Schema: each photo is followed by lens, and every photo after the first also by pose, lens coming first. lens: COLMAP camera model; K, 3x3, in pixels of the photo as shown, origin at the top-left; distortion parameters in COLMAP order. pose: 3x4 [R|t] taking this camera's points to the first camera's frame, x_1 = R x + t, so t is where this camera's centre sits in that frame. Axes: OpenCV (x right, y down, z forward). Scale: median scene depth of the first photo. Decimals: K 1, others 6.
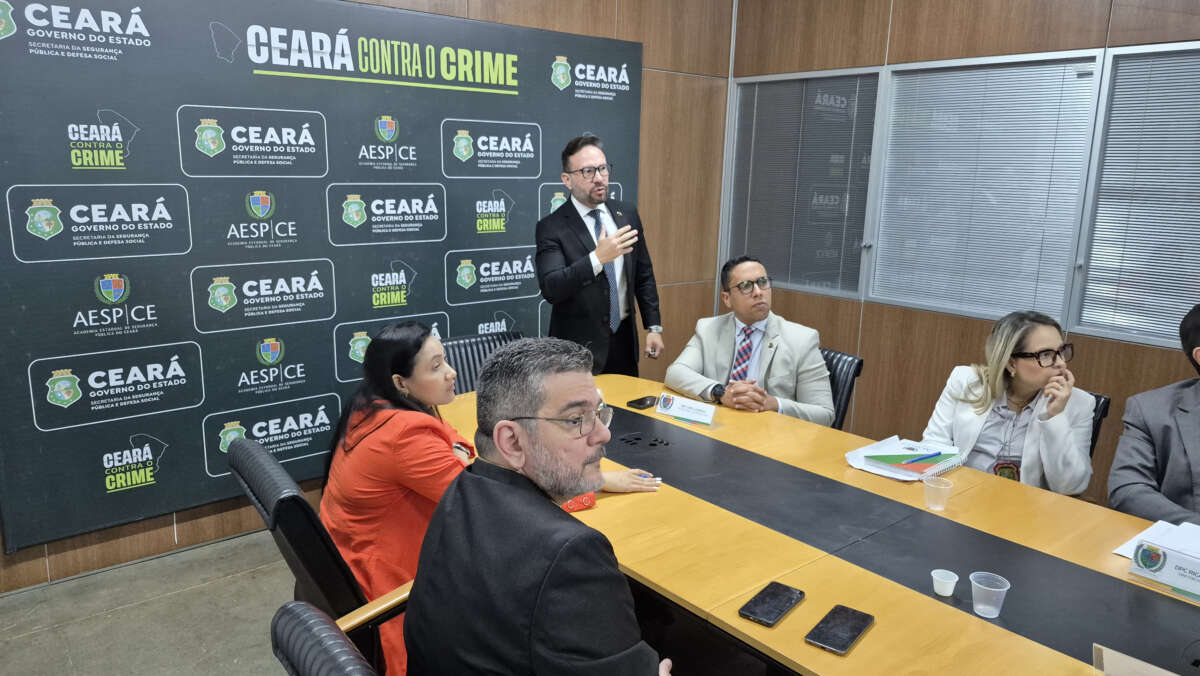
lens RADIAL K [[876.4, 0, 600.0], [0, 876.4, 338.0], [0, 0, 1]] dist [0.090029, -0.094181]
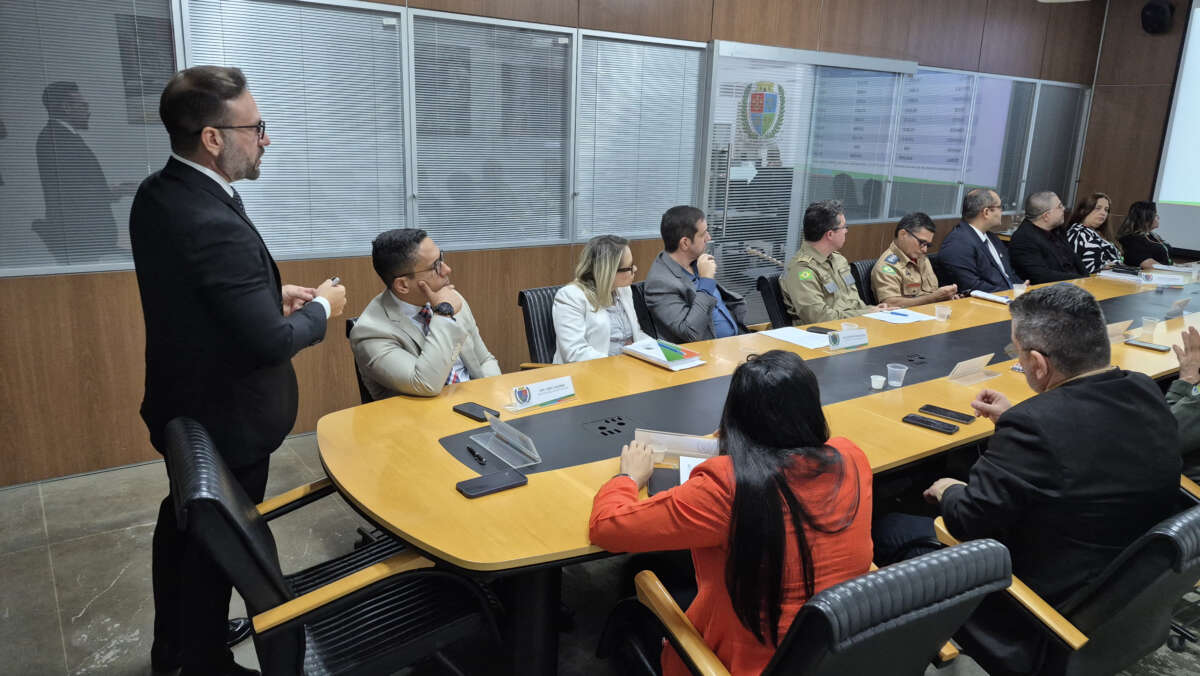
lens RADIAL K [[835.0, 0, 600.0], [0, 835.0, 338.0], [0, 0, 1]] dist [0.077785, -0.000093]
pose [[0.051938, -0.264655, 0.962944, -0.578284], [0.162942, 0.953569, 0.253290, -0.146852], [-0.985268, 0.143749, 0.092650, 0.686851]]
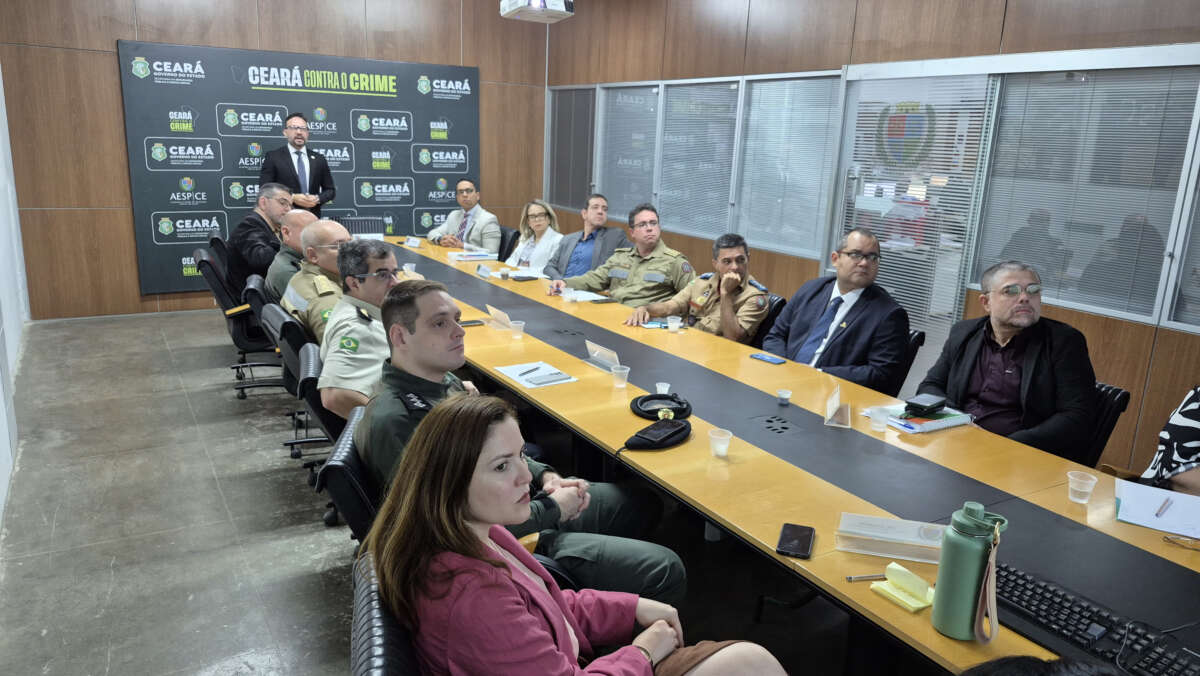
lens RADIAL K [[876.4, 0, 600.0], [0, 876.4, 338.0], [0, 0, 1]] dist [0.090029, -0.094181]
pose [[0.986866, 0.052006, -0.152940, 0.734676], [-0.047567, 0.998338, 0.032546, 0.181018], [0.154379, -0.024844, 0.987699, -0.932442]]
